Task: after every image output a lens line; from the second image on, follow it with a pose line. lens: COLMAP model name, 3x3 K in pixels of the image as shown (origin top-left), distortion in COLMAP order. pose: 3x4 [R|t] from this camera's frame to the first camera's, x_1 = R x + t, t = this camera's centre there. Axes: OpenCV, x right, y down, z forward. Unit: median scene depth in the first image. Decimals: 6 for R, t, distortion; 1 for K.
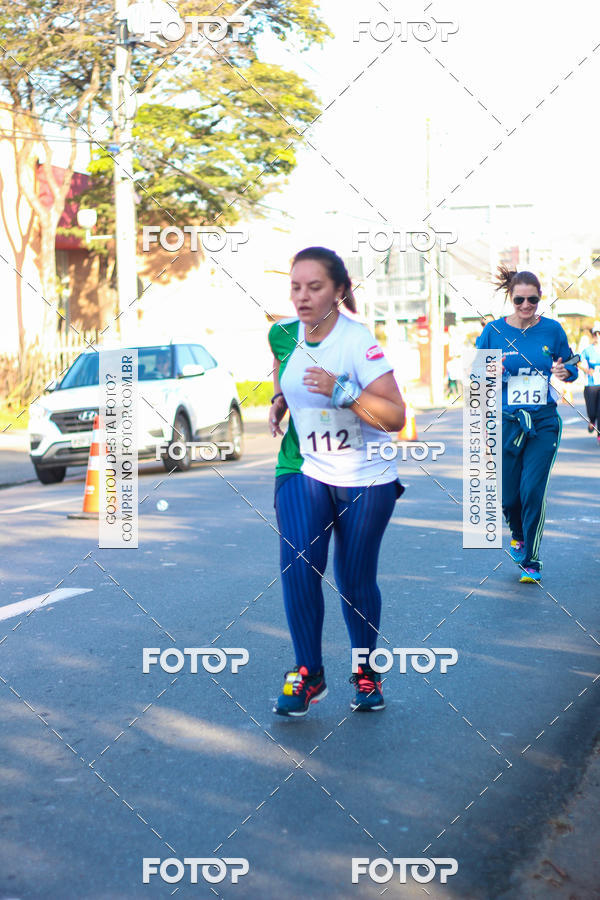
lens RADIAL K [[2062.1, 0, 300.6], [0, 2062.1, 455.2], [0, 0, 1]] dist [-0.117961, 0.000000]
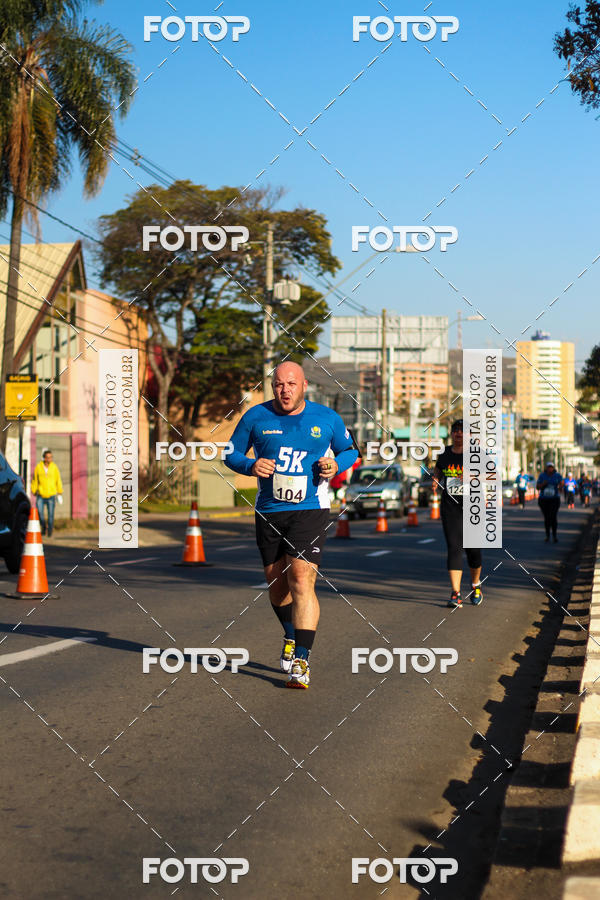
lens RADIAL K [[2062.1, 0, 303.5], [0, 2062.1, 454.7], [0, 0, 1]] dist [-0.117961, 0.000000]
pose [[0.996306, 0.026883, 0.081553, -0.126509], [-0.022934, 0.998536, -0.048979, 0.011880], [-0.082750, 0.046928, 0.995465, -0.501673]]
